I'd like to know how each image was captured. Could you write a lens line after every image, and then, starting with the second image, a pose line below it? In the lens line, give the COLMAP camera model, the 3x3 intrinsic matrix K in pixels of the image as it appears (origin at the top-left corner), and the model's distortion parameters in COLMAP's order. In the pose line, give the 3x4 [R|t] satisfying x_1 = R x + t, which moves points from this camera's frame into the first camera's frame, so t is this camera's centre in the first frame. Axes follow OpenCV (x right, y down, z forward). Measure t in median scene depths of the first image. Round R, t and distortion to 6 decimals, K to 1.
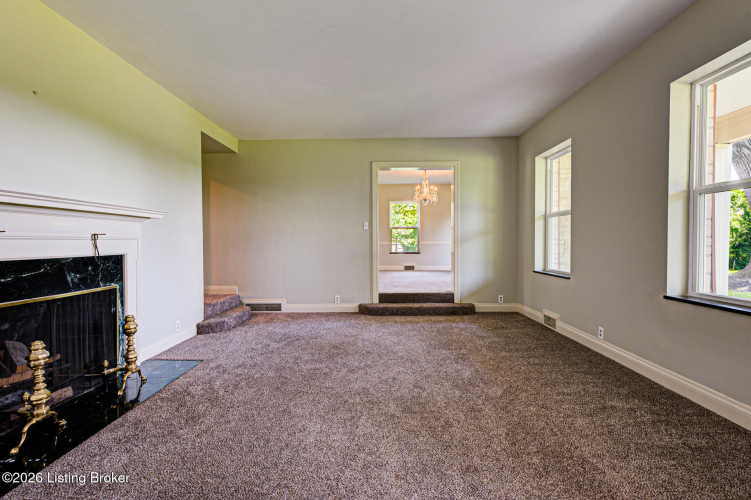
lens RADIAL K [[366.0, 0, 375.5], [0, 366.0, 250.0], [0, 0, 1]] dist [0.006998, 0.000828]
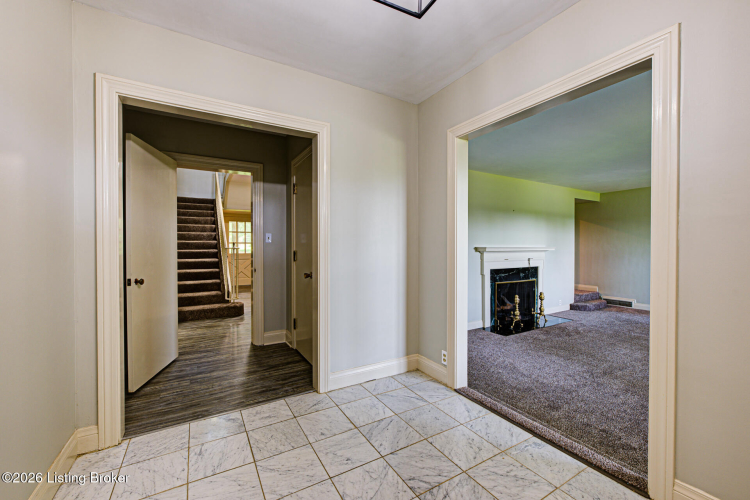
lens RADIAL K [[307.2, 0, 375.0], [0, 307.2, 250.0], [0, 0, 1]] dist [-0.002212, -0.000152]
pose [[0.525730, 0.010950, -0.850581, 0.373650], [-0.018830, 0.999822, 0.001232, -0.064977], [0.850443, 0.015369, 0.525843, -0.791423]]
